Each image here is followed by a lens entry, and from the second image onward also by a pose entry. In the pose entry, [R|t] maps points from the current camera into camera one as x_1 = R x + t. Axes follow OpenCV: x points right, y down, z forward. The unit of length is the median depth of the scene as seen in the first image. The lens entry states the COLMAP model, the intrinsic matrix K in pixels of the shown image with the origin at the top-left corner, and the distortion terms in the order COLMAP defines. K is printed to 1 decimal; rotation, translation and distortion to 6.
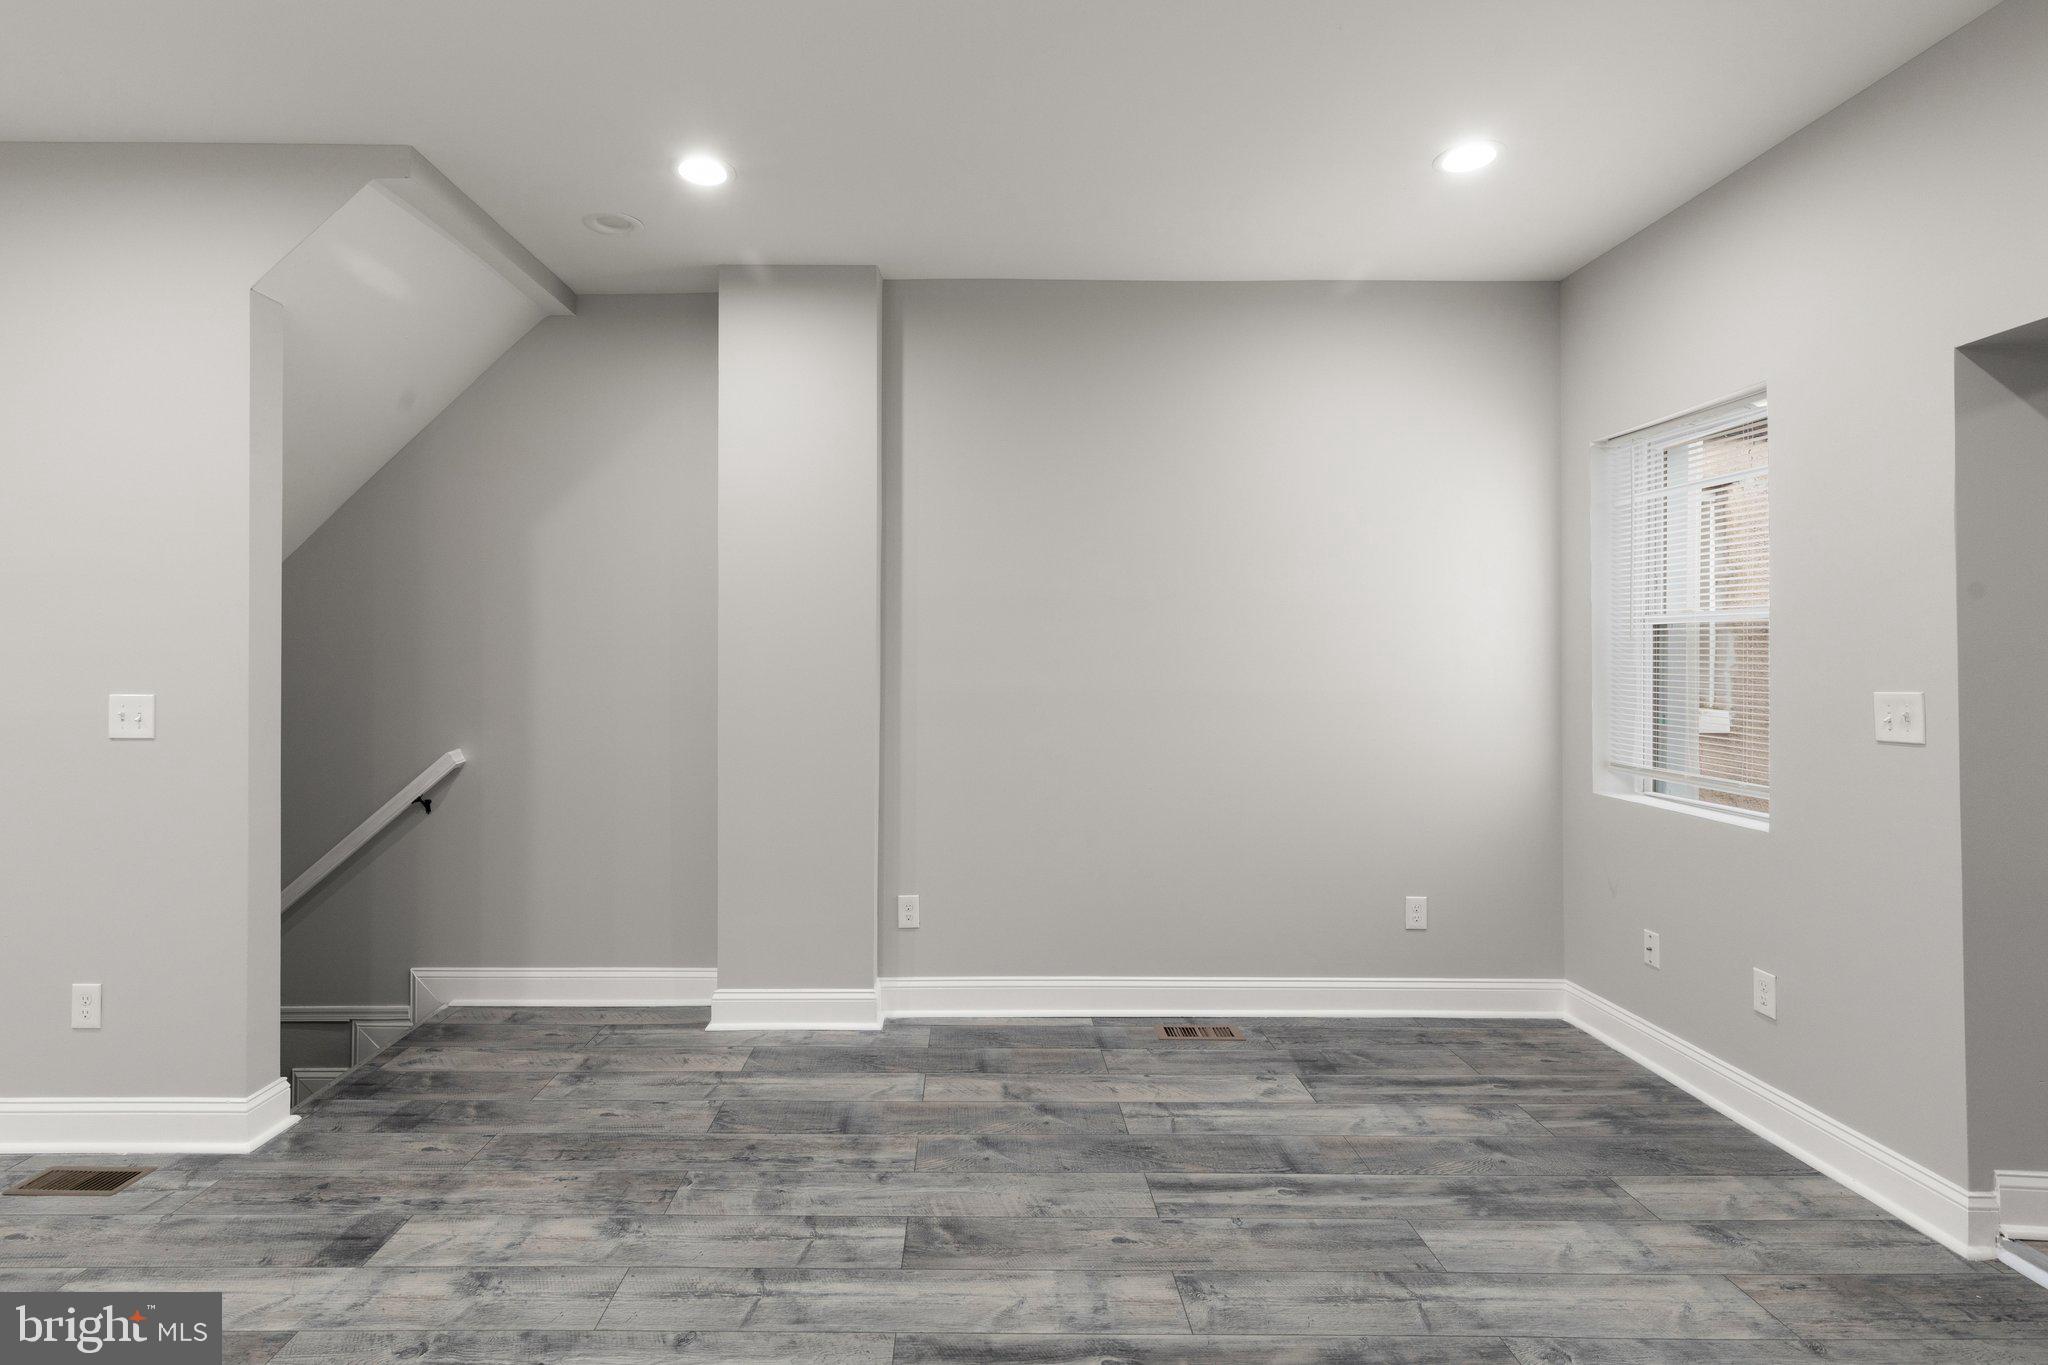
lens RADIAL K [[966.2, 0, 964.2], [0, 966.2, 664.8], [0, 0, 1]] dist [0.005707, 0.000346]
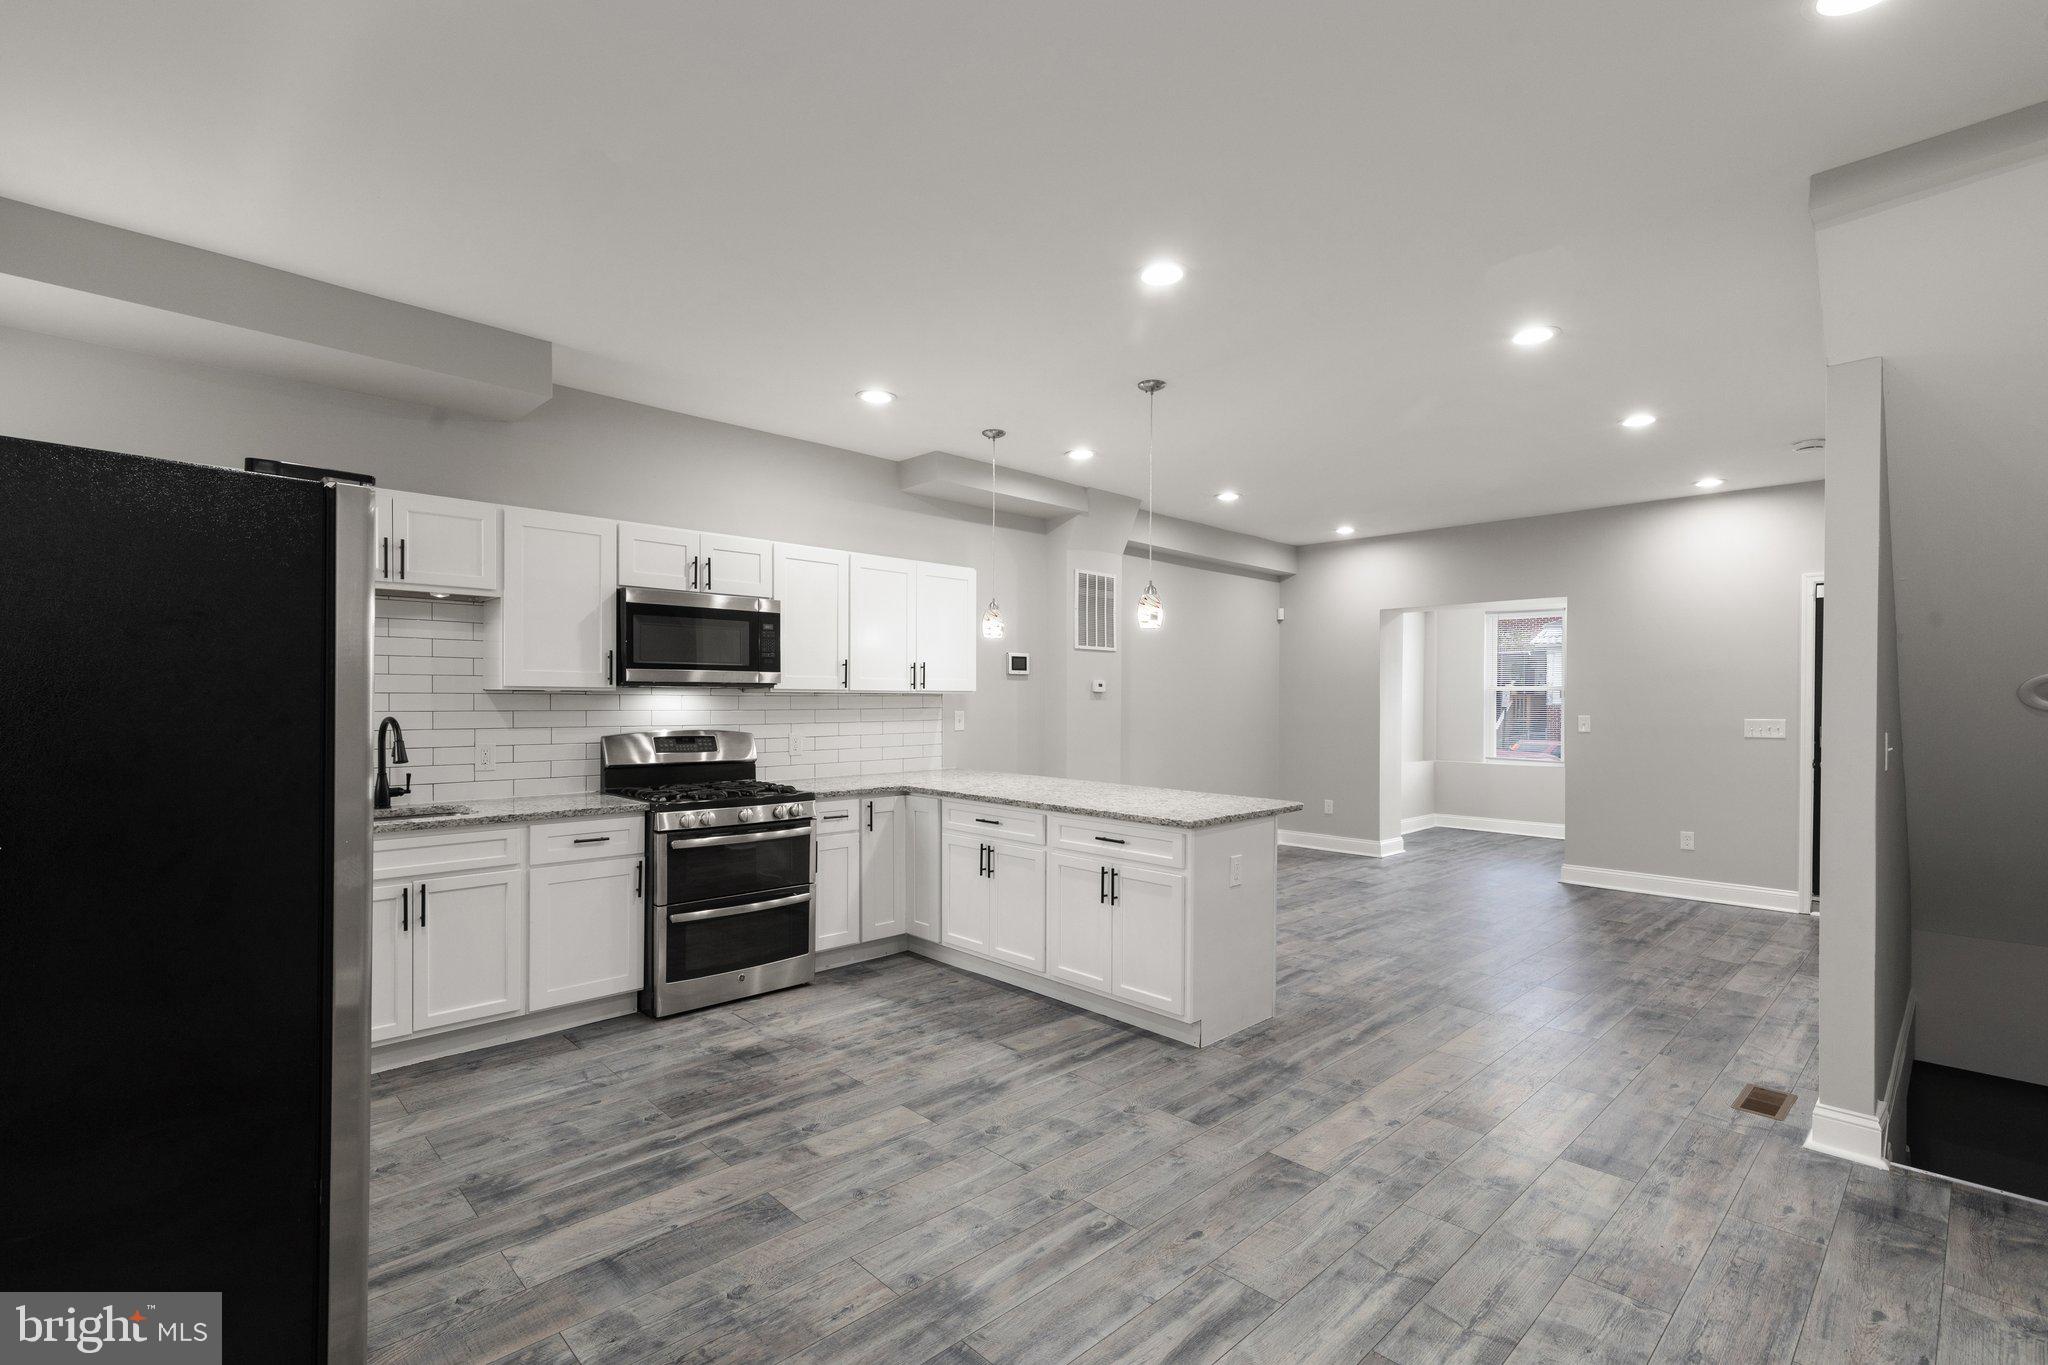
lens RADIAL K [[928.8, 0, 1019.8], [0, 928.8, 698.3], [0, 0, 1]] dist [0.011344, 0.000192]
pose [[-0.714534, -0.007211, -0.699564, 0.615278], [-0.007841, 0.999967, -0.002299, -0.002173], [0.699557, 0.003843, -0.714566, 1.058658]]
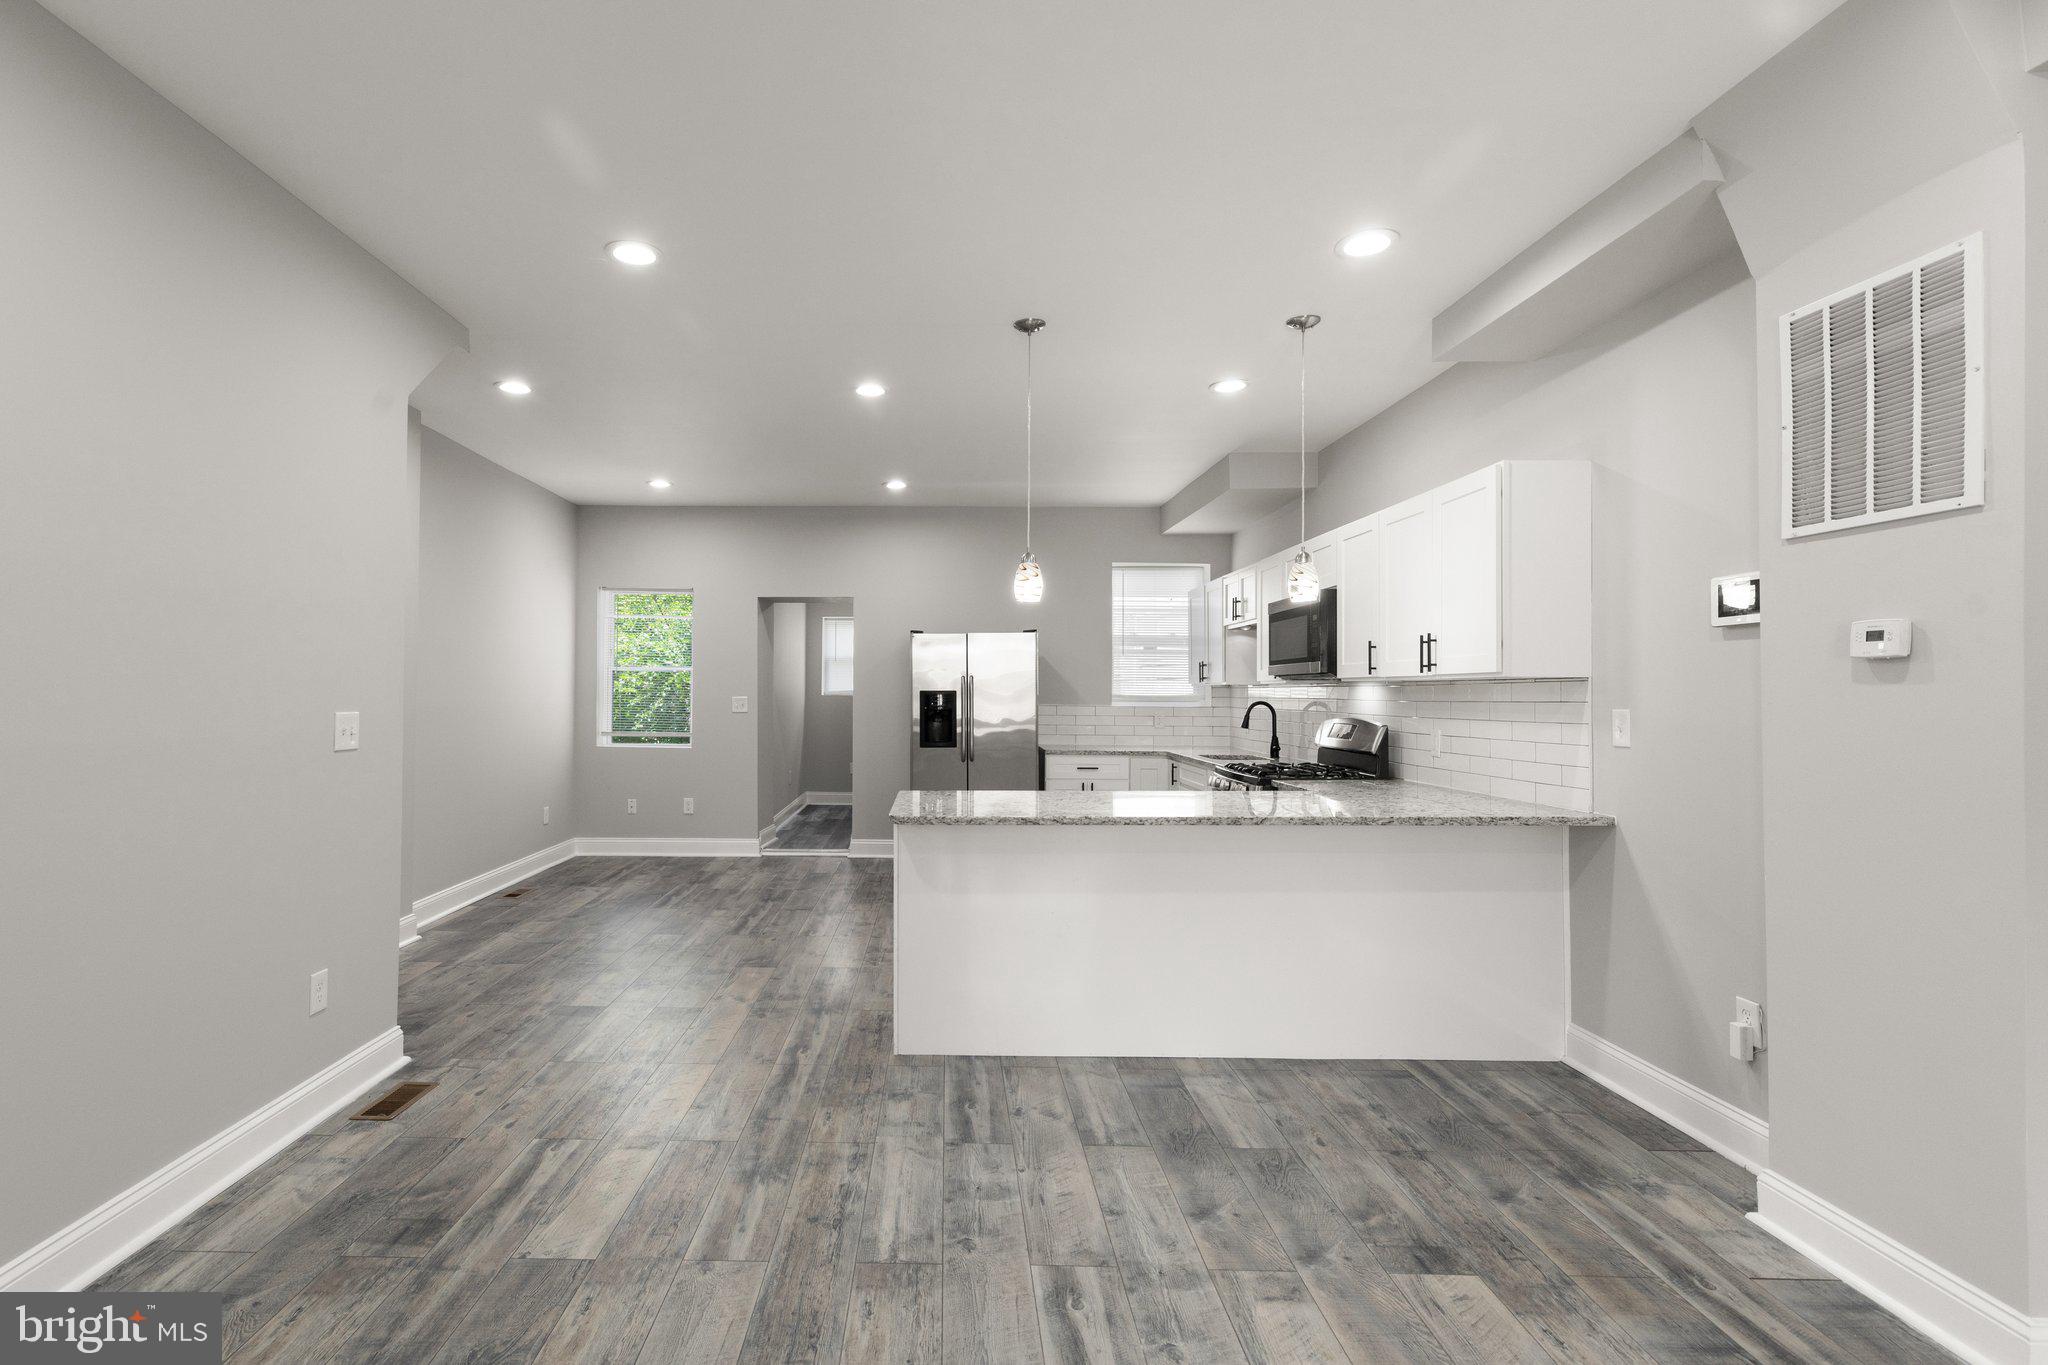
lens RADIAL K [[976.0, 0, 930.6], [0, 976.0, 674.9], [0, 0, 1]] dist [0.003755, 0.000423]
pose [[0.008699, 0.014805, 0.999853, -1.912424], [-0.002100, 0.999888, -0.014787, 0.001367], [-0.999960, -0.001971, 0.008729, 0.268873]]
